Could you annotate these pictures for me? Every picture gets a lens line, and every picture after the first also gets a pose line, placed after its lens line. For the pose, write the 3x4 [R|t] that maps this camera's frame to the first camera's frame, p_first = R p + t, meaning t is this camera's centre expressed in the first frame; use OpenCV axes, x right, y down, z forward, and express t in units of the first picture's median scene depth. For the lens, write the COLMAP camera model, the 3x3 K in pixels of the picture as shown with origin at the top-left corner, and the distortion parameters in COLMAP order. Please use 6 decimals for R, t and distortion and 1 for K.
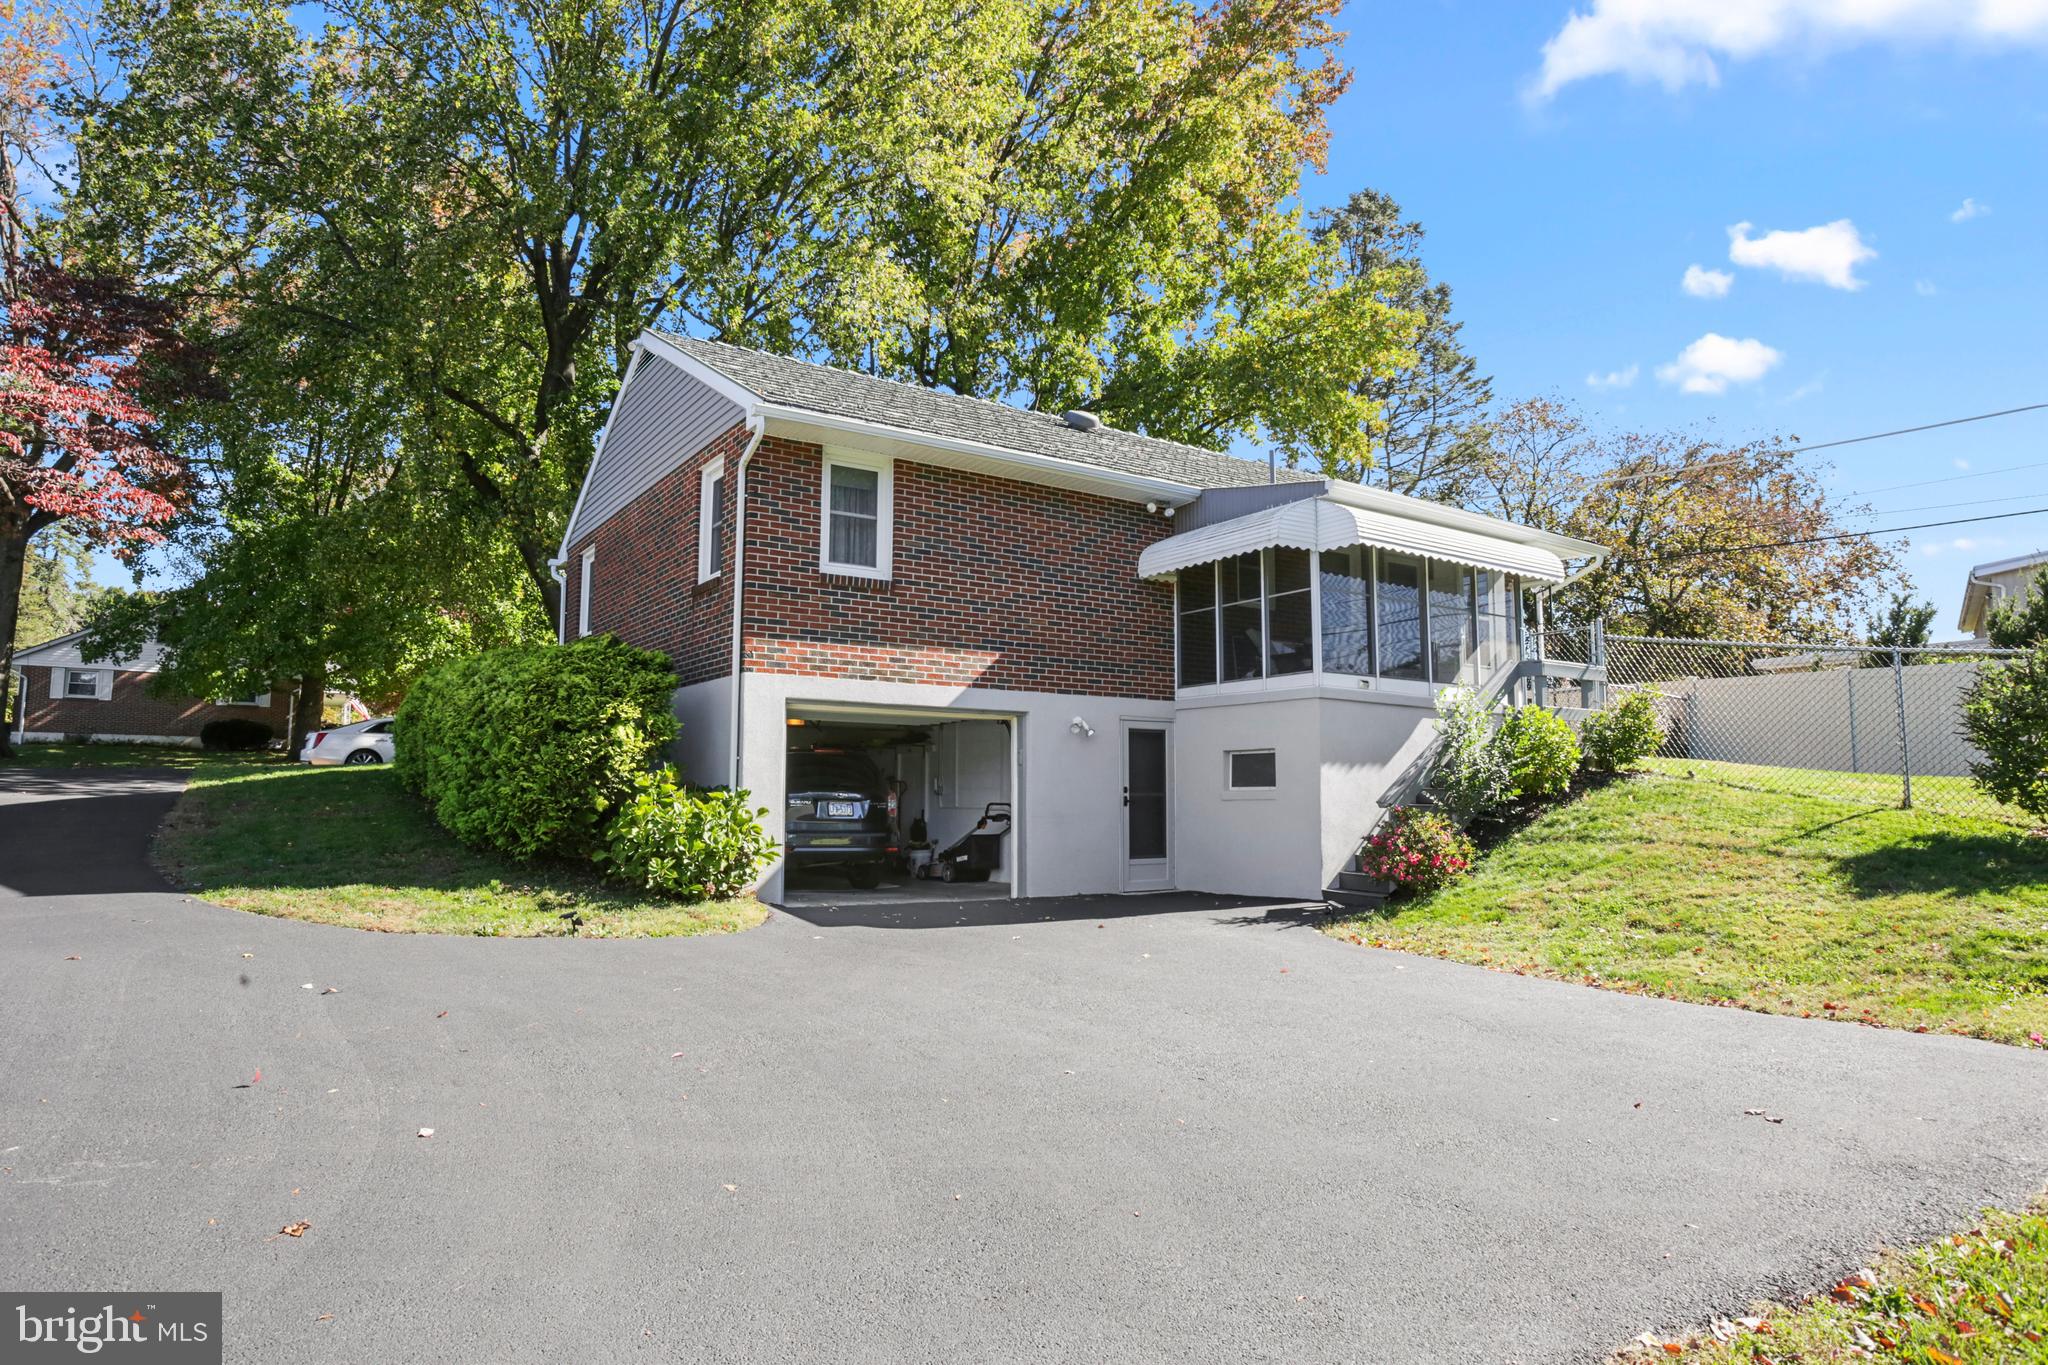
lens RADIAL K [[1258.1, 0, 1024.0], [0, 1258.1, 682.5], [0, 0, 1]] dist [-0.064882, 0.002334]
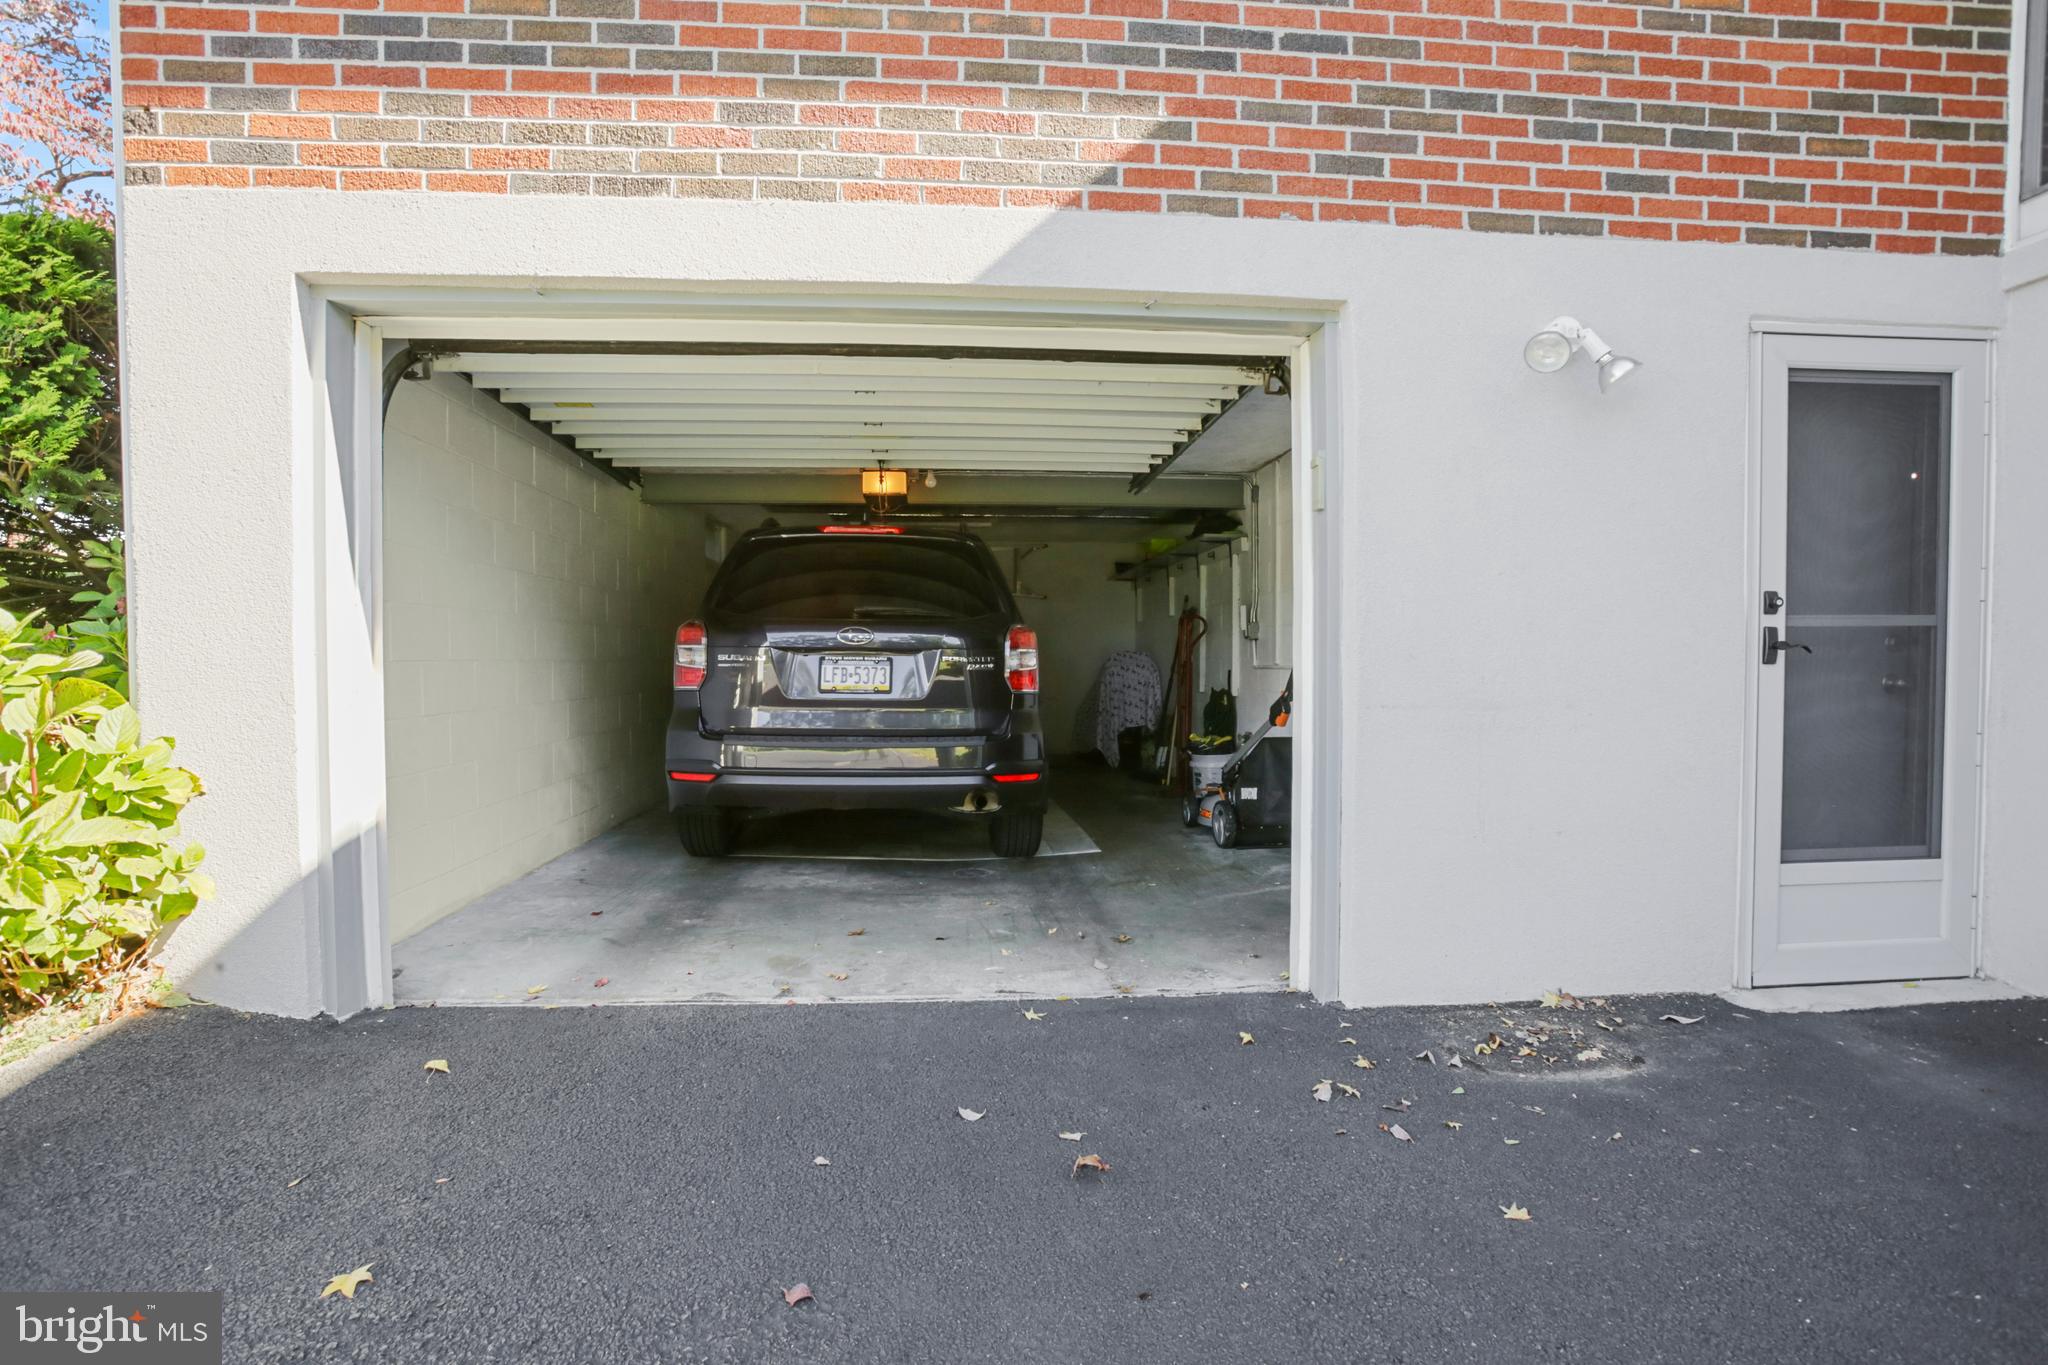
lens RADIAL K [[981.6, 0, 997.6], [0, 981.6, 681.8], [0, 0, 1]] dist [-0.029035, 0.000114]
pose [[0.869830, 0.007200, -0.493300, 0.040150], [0.052408, 0.992887, 0.106902, 0.074832], [0.490561, -0.118840, 0.863265, 0.776318]]
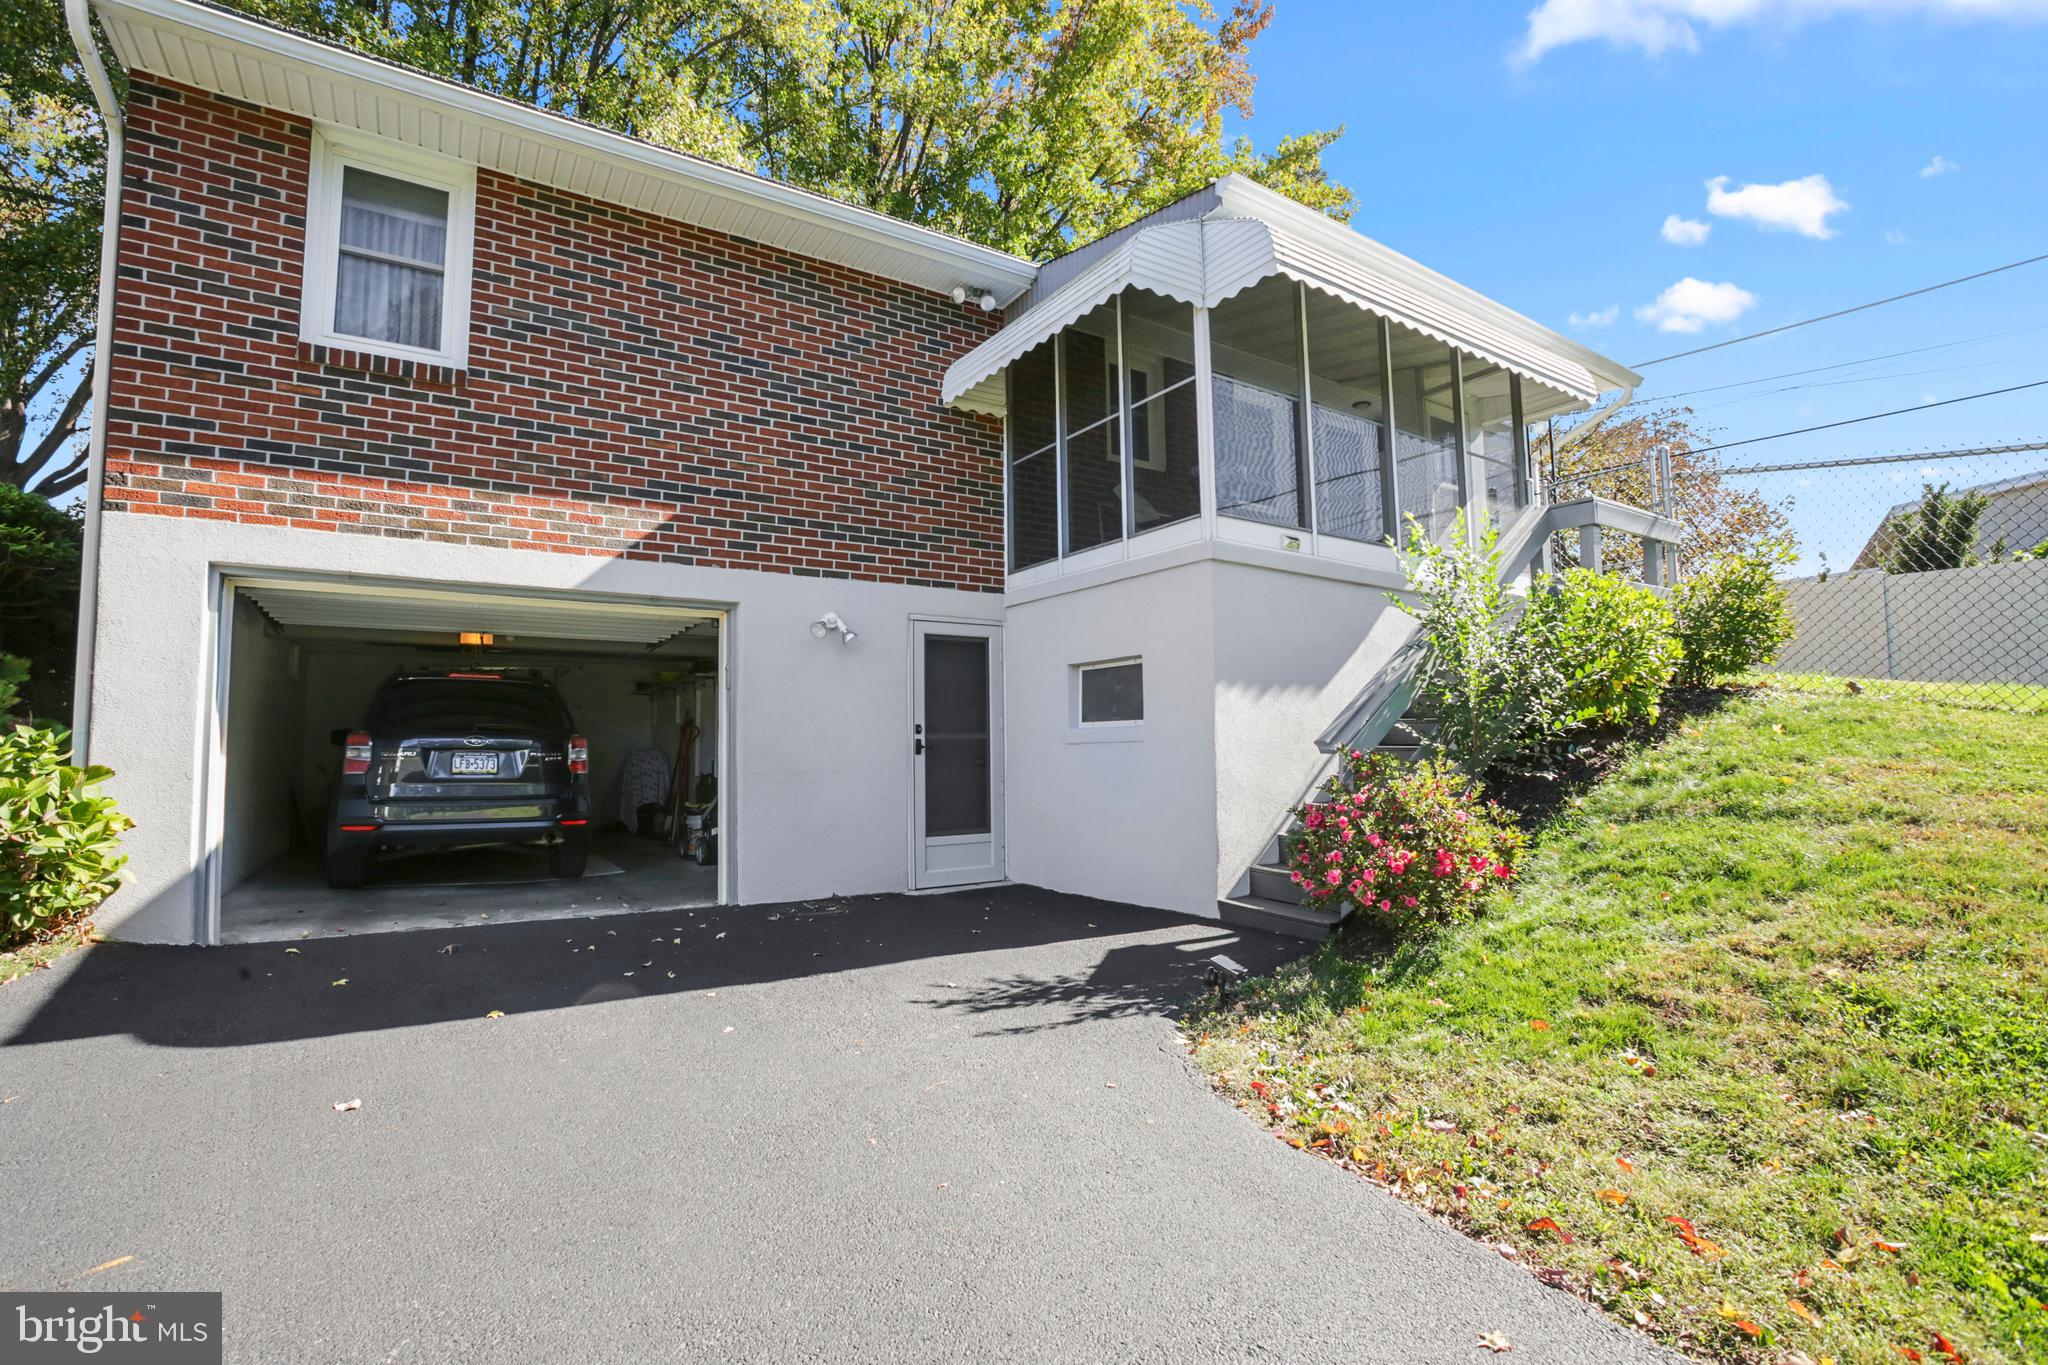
lens RADIAL K [[971.8, 0, 1024.0], [0, 971.8, 682.5], [0, 0, 1]] dist [-0.077829, 0.037760]
pose [[0.999829, -0.014267, -0.011797, 0.145785], [0.014587, 0.999515, 0.027508, 0.050881], [0.011399, -0.027676, 0.999552, 0.525625]]
